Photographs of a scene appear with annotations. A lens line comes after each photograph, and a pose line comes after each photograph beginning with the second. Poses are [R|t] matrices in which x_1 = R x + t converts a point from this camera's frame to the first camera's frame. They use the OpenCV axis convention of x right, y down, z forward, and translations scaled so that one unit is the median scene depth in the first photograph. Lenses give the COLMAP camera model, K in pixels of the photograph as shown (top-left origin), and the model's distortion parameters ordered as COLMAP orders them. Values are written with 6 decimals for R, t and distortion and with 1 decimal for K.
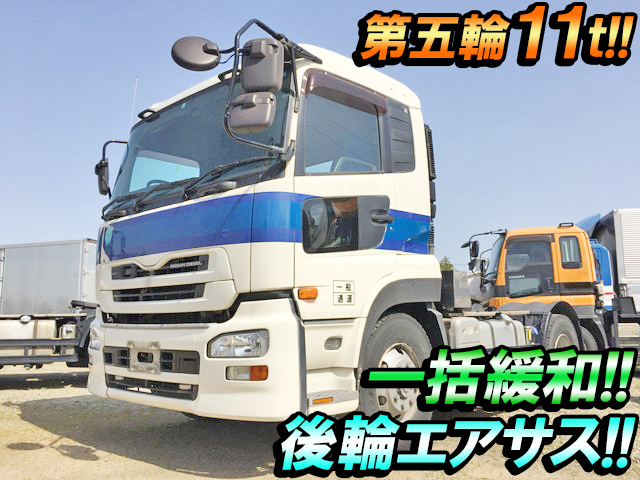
lens RADIAL K [[547.0, 0, 320.0], [0, 547.0, 240.0], [0, 0, 1]] dist [0.100846, -0.154098]
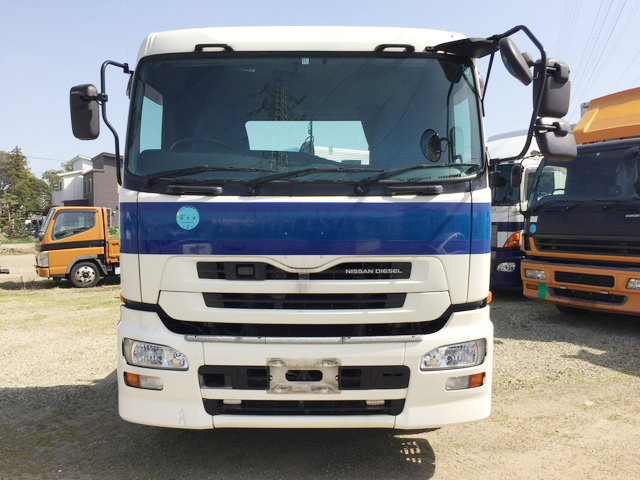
lens RADIAL K [[547.0, 0, 320.0], [0, 547.0, 240.0], [0, 0, 1]] dist [0.100846, -0.154098]
pose [[0.745610, -0.022952, 0.665988, -0.906606], [-0.094029, 0.985784, 0.139244, -0.121456], [-0.659716, -0.166444, 0.732852, 0.418313]]
